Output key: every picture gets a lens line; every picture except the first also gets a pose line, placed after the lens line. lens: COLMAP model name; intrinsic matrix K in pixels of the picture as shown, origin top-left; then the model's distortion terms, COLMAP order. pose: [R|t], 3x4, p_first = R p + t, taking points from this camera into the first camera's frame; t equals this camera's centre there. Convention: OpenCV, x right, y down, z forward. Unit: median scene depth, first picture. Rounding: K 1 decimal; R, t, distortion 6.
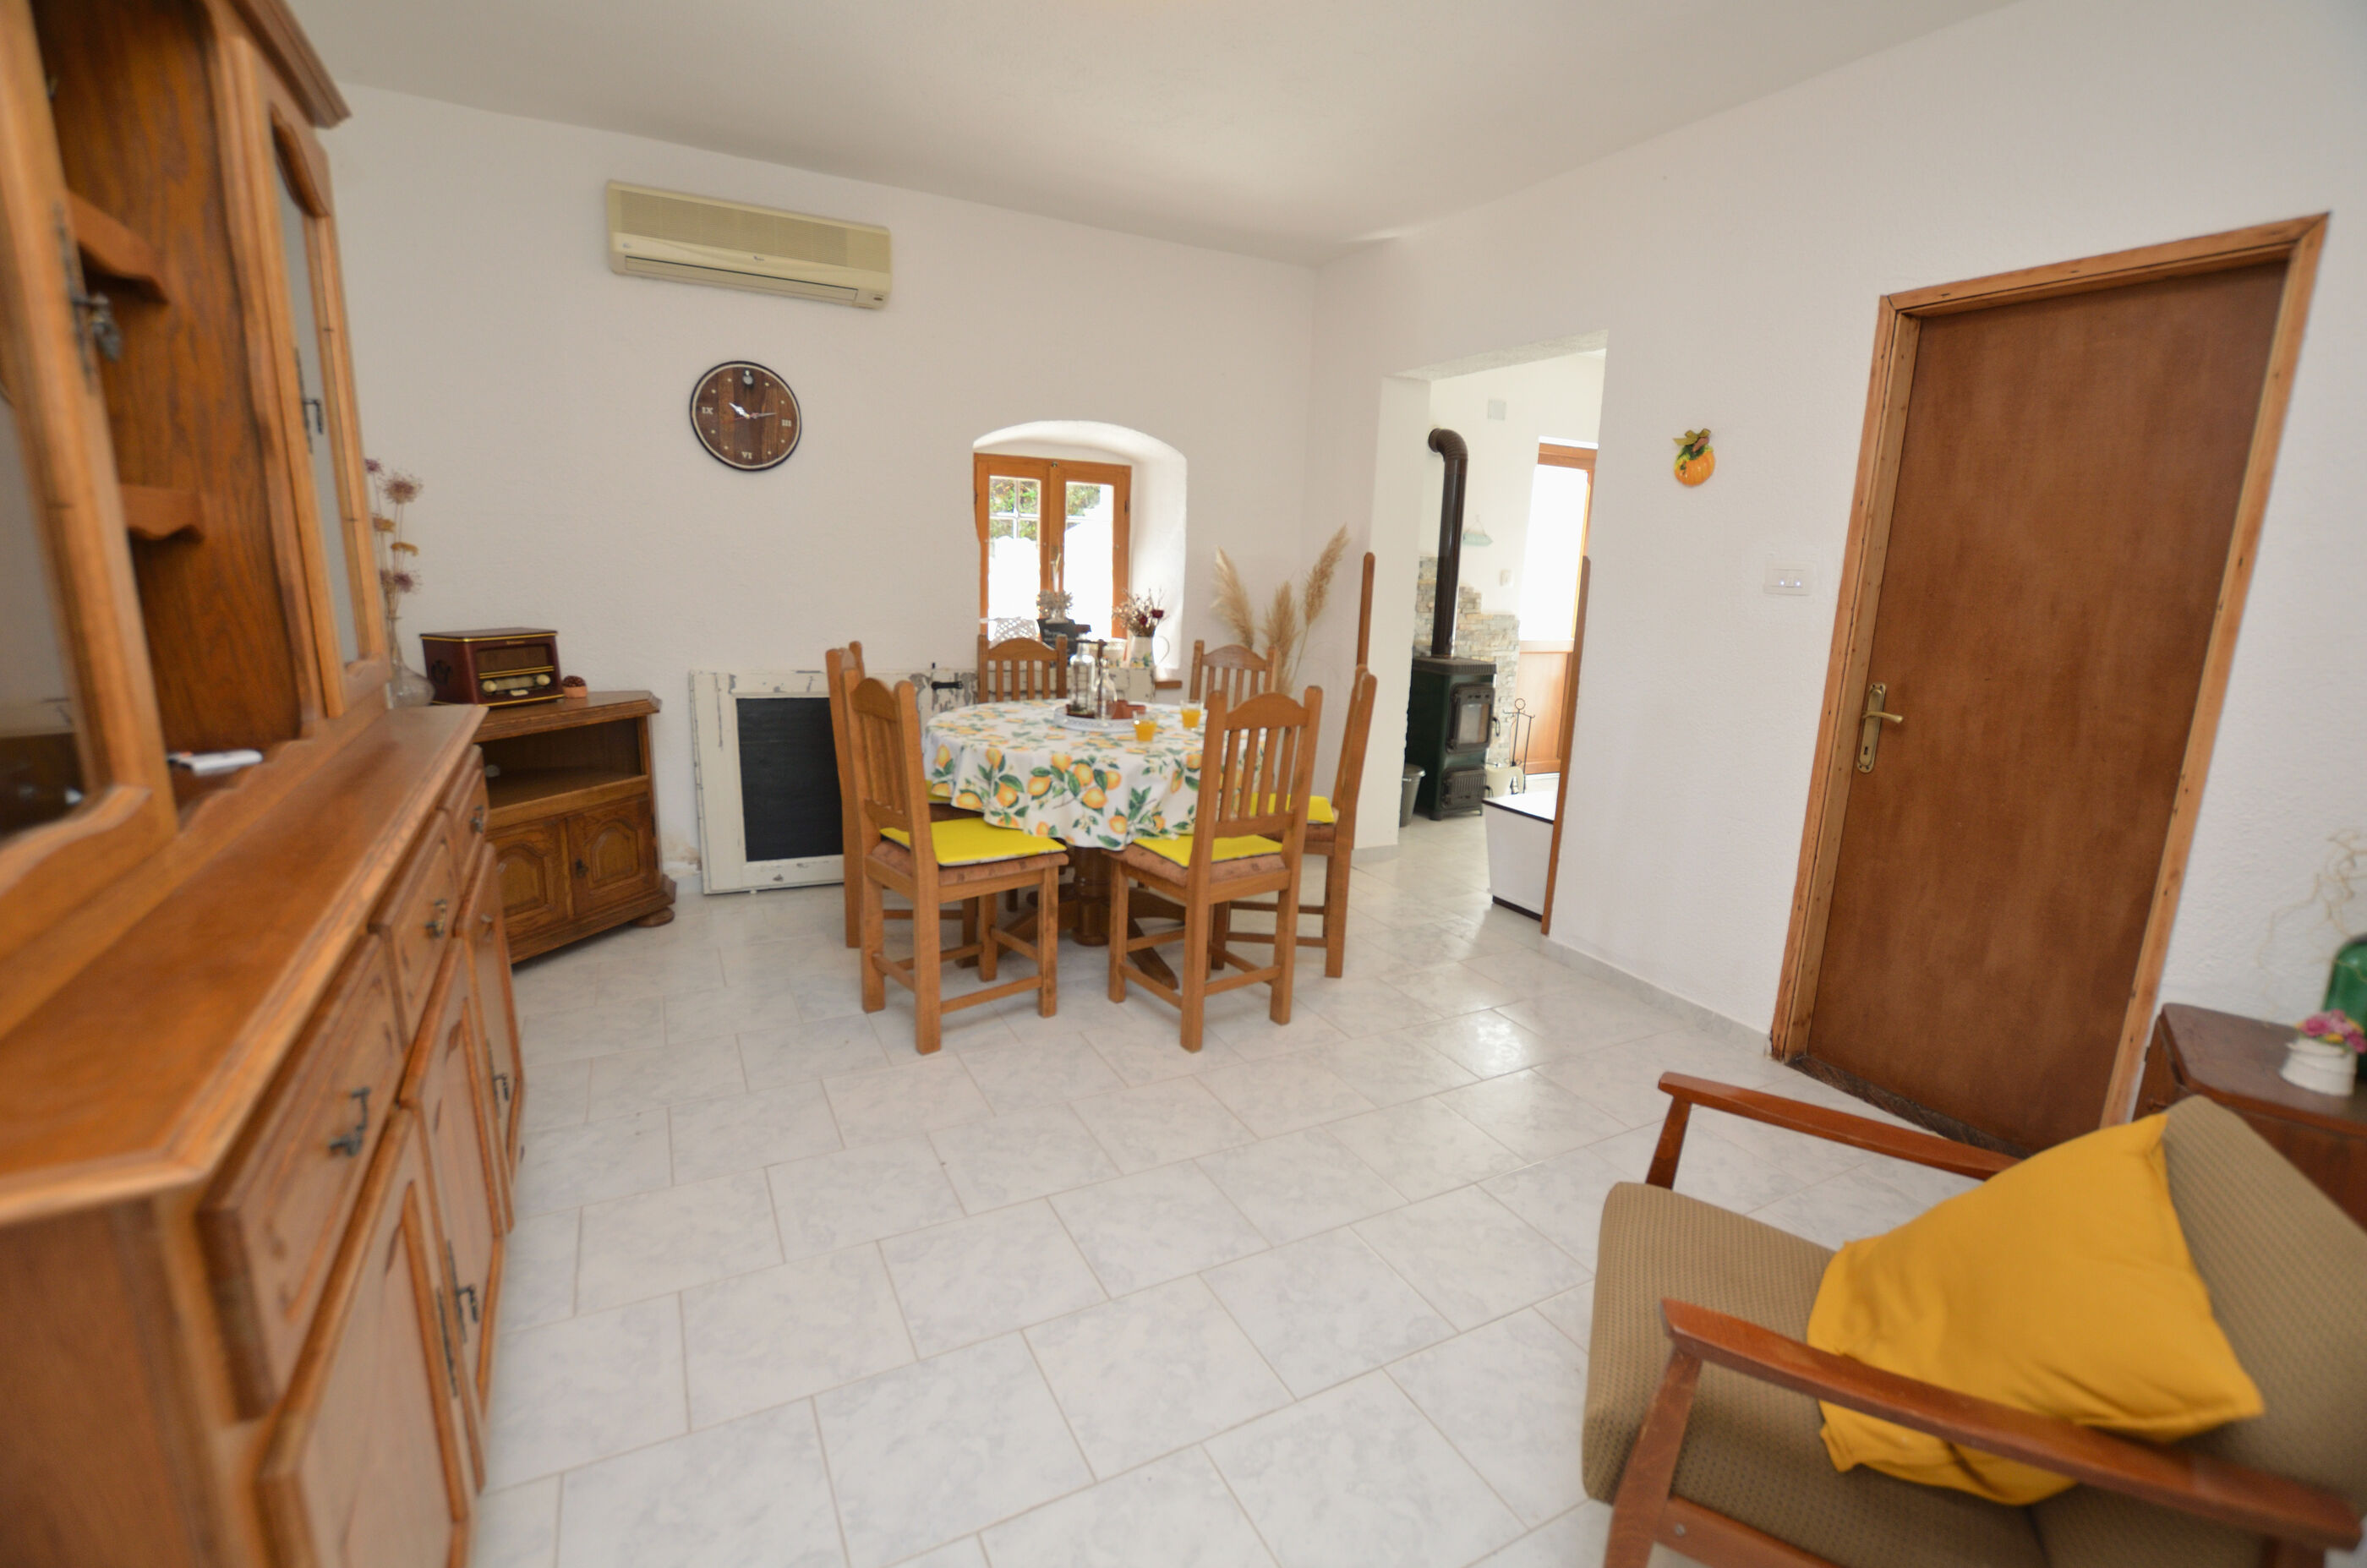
lens RADIAL K [[1052.0, 0, 1187.8], [0, 1052.0, 773.6], [0, 0, 1]] dist [-0.034033, 0.005490]
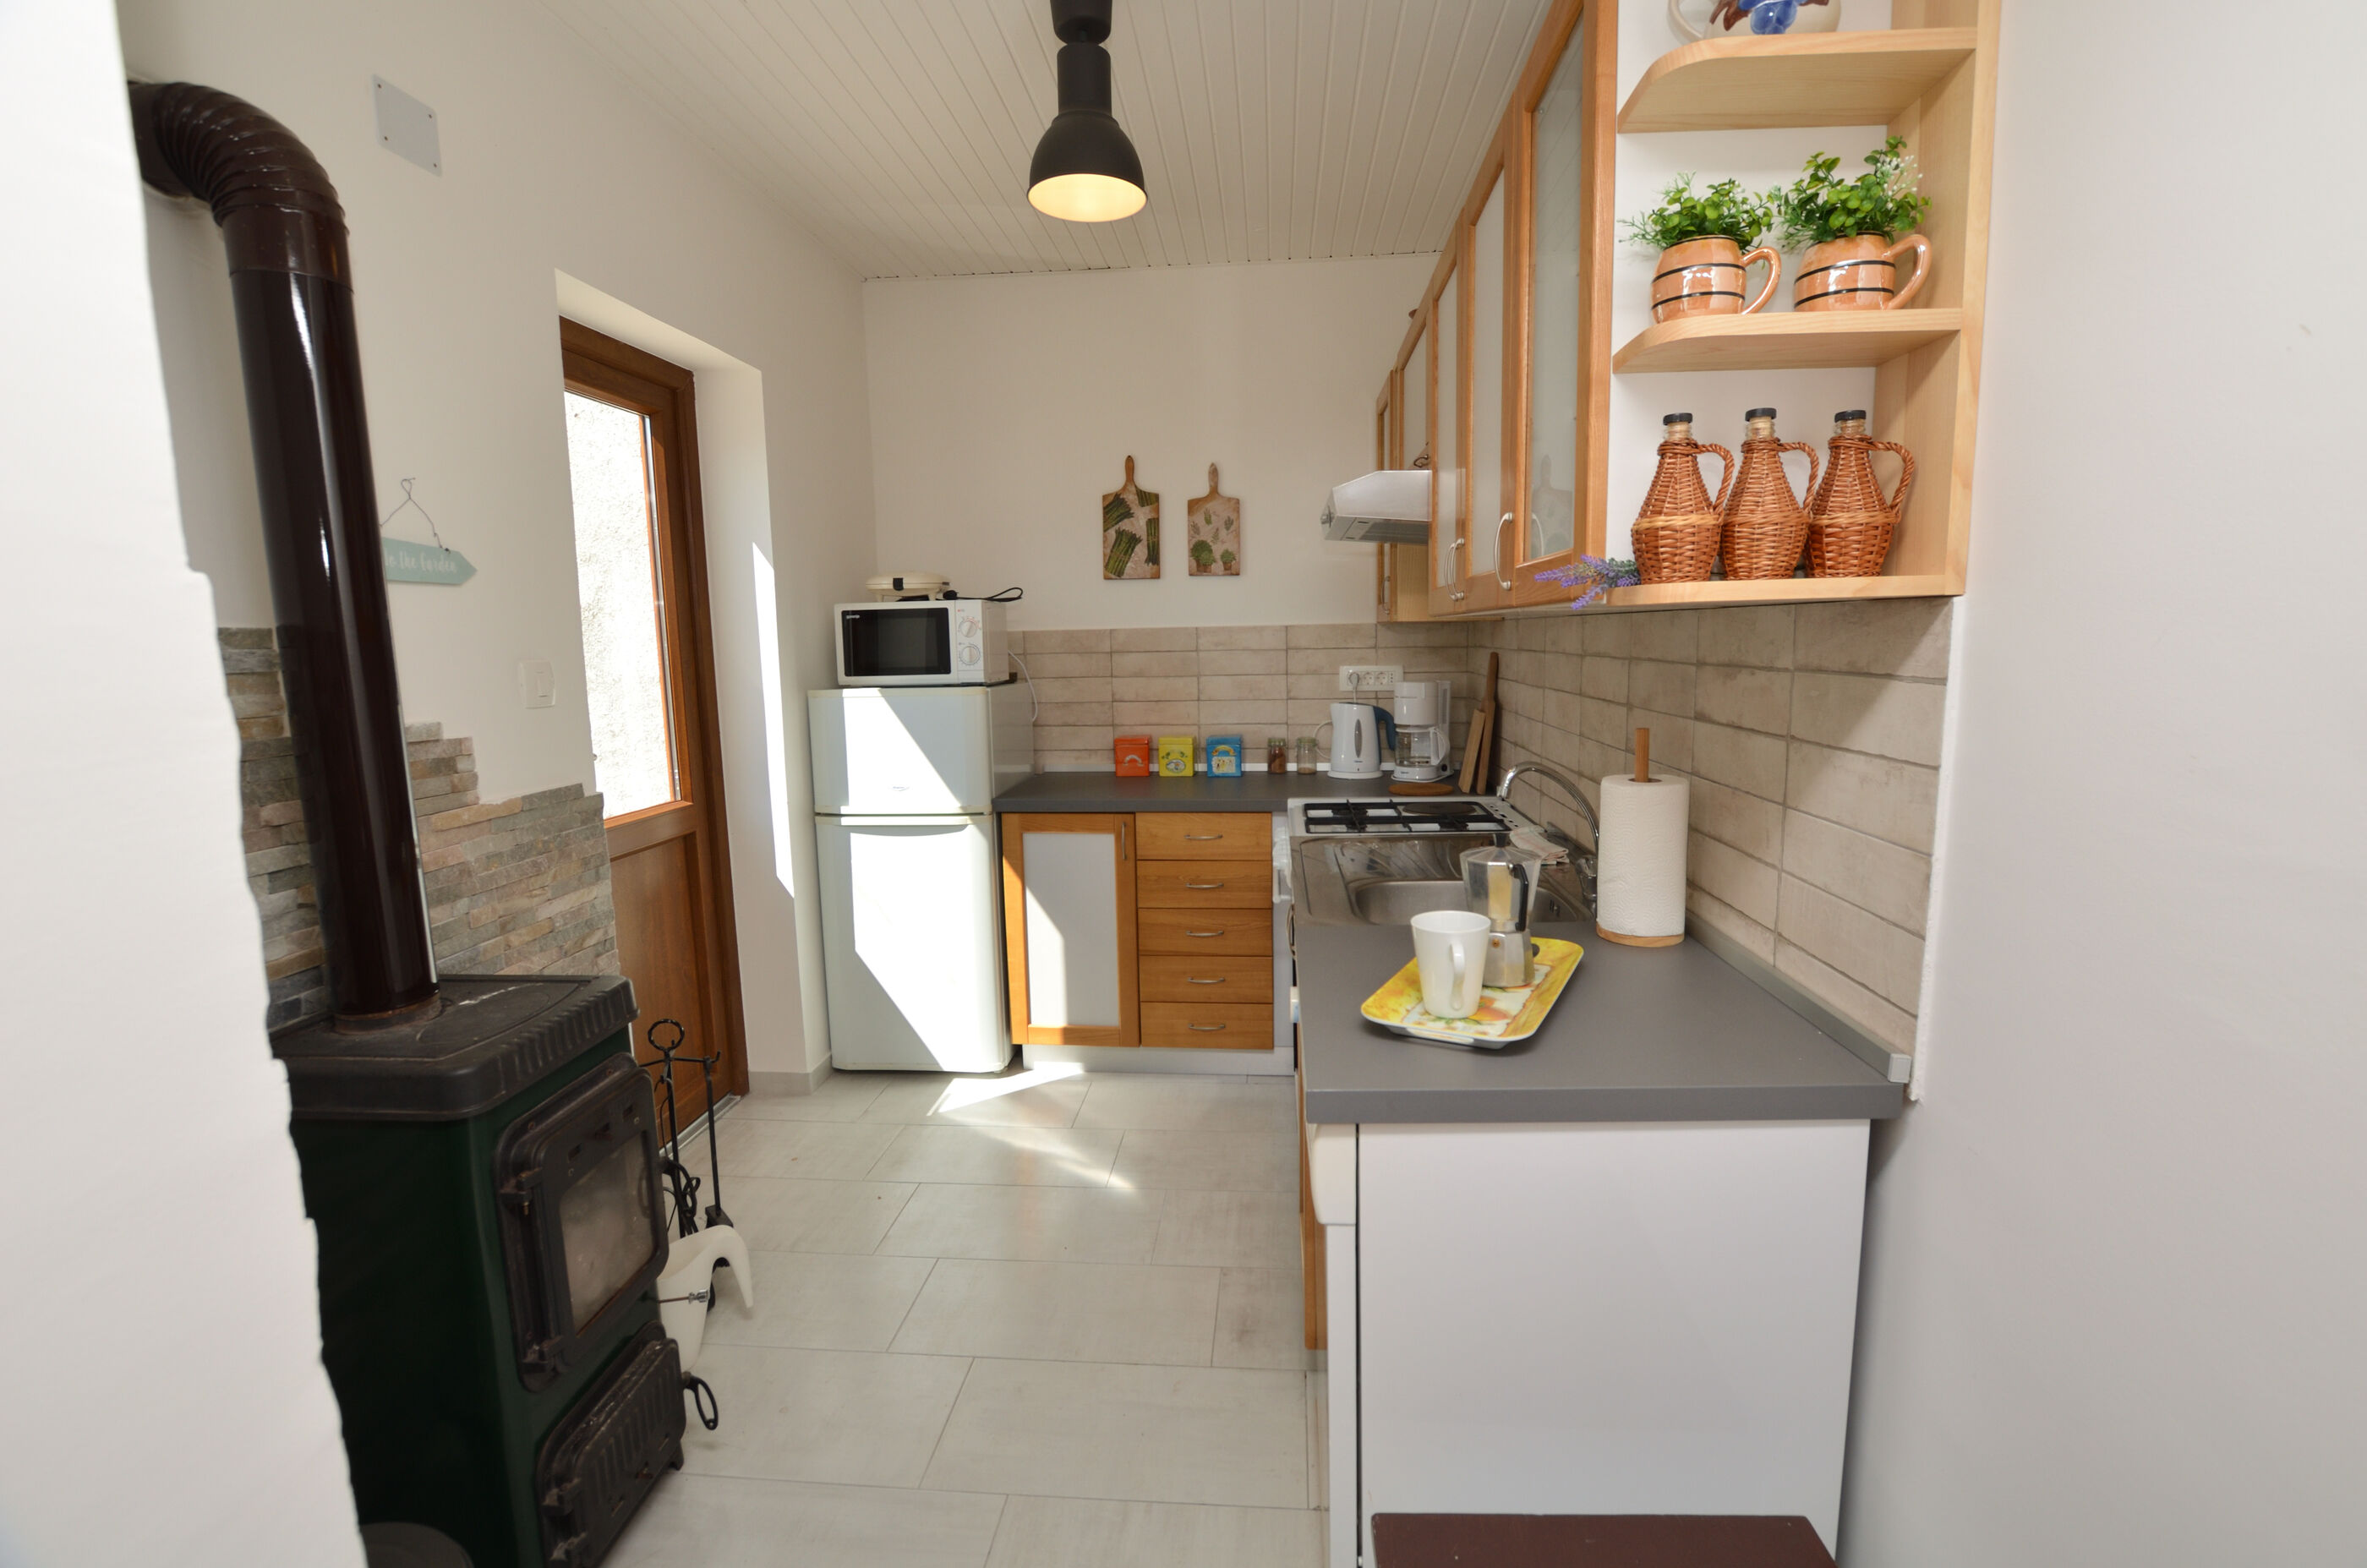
lens RADIAL K [[1052.0, 0, 1187.8], [0, 1052.0, 773.6], [0, 0, 1]] dist [-0.034033, 0.005490]
pose [[0.552506, -0.158298, 0.818339, 0.247298], [0.215358, 0.975574, 0.043313, -0.219119], [-0.805207, 0.152305, 0.573102, 1.113031]]
